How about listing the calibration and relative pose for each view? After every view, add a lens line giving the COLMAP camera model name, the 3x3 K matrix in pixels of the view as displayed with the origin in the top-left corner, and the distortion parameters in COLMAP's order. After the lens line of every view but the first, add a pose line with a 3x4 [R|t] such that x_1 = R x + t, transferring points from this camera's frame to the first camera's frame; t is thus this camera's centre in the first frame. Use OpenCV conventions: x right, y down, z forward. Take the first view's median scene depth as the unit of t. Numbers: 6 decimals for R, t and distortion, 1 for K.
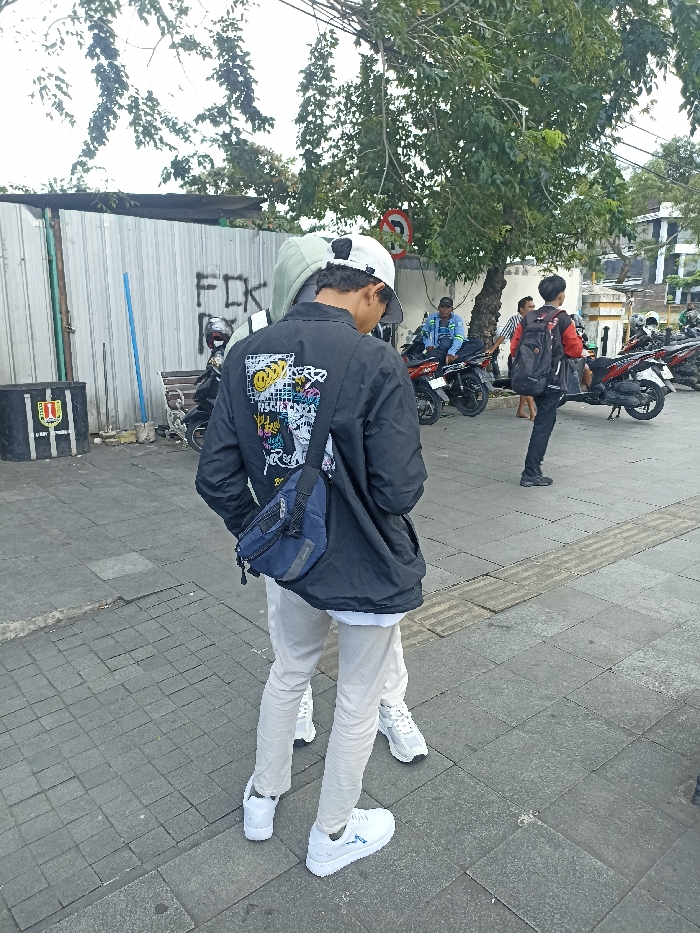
lens RADIAL K [[681.5, 0, 366.5], [0, 681.5, 468.5], [0, 0, 1]] dist [0.007253, -0.000796]
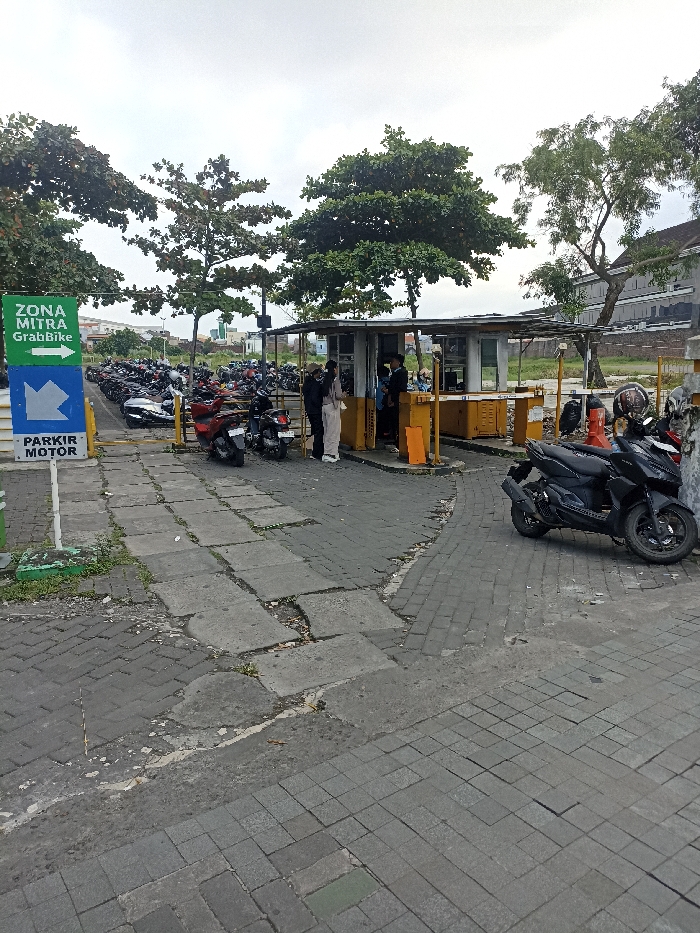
lens RADIAL K [[681.5, 0, 366.5], [0, 681.5, 468.5], [0, 0, 1]] dist [0.007253, -0.000796]
pose [[0.995852, 0.010949, -0.090326, 0.291217], [-0.017096, 0.997568, -0.067565, -0.127911], [0.089367, 0.068829, 0.993618, 0.520292]]
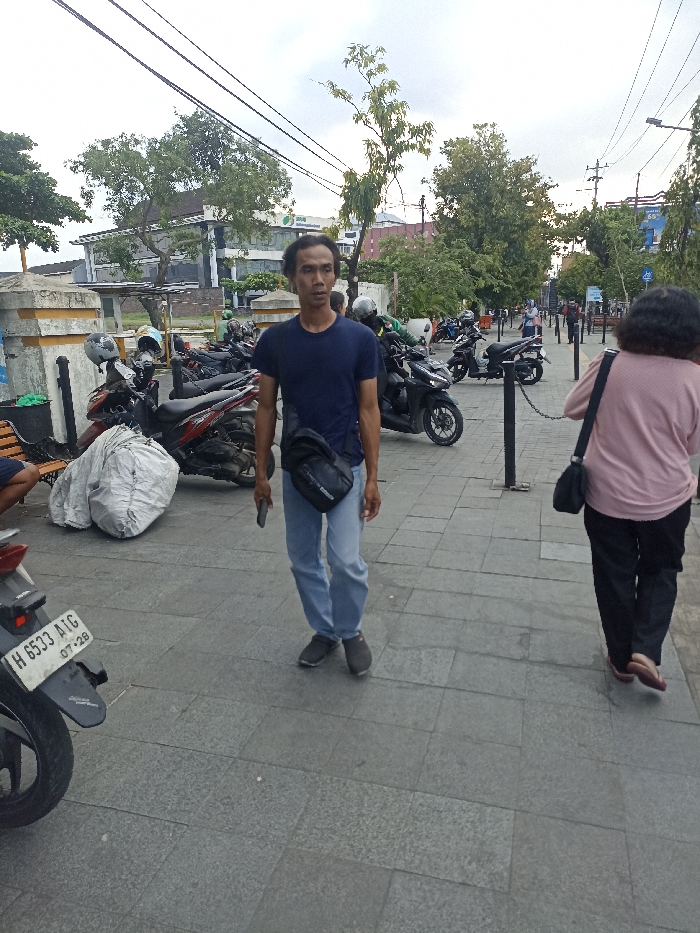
lens RADIAL K [[681.5, 0, 366.5], [0, 681.5, 468.5], [0, 0, 1]] dist [0.007253, -0.000796]
pose [[0.826661, -0.132222, 0.546944, 0.081082], [0.135013, 0.990214, 0.035321, -0.037190], [-0.546262, 0.044646, 0.836423, 0.149925]]
